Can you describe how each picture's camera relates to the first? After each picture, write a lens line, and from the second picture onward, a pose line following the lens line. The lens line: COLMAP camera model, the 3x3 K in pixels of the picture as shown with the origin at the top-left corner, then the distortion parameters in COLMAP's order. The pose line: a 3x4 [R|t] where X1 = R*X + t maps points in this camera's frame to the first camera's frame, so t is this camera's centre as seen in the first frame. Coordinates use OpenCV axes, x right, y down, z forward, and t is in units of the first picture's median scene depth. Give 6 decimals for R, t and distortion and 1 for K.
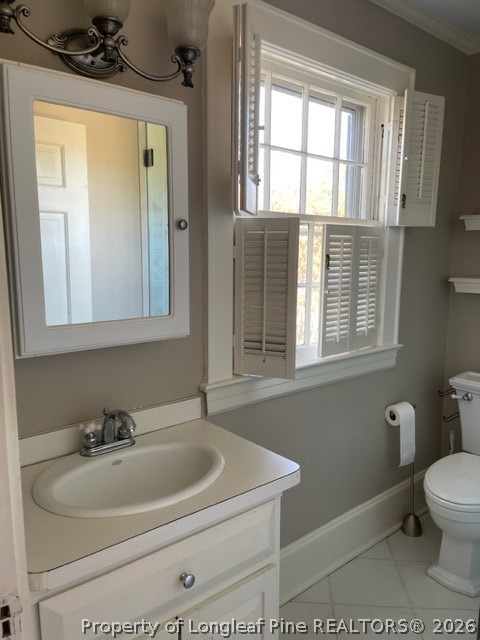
lens RADIAL K [[488.5, 0, 238.8], [0, 488.5, 320.1], [0, 0, 1]] dist [0.076938, -0.085939]
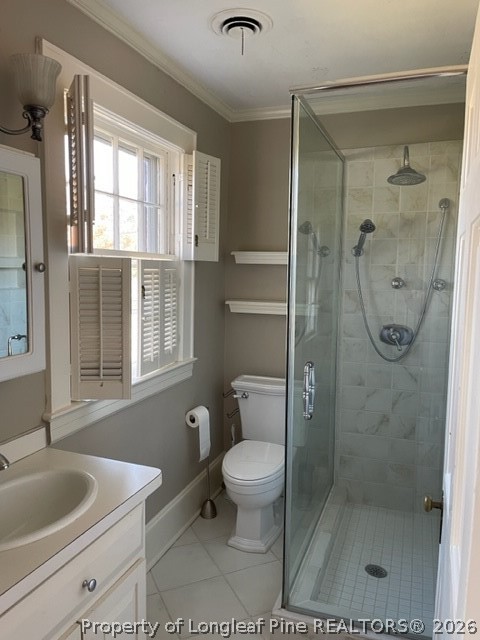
lens RADIAL K [[488.5, 0, 236.5], [0, 488.5, 321.3], [0, 0, 1]] dist [0.076938, -0.085939]
pose [[0.873663, -0.045052, 0.484442, -0.176912], [0.055144, 0.998457, -0.006595, -0.030146], [-0.483397, 0.032476, 0.874799, -0.097844]]
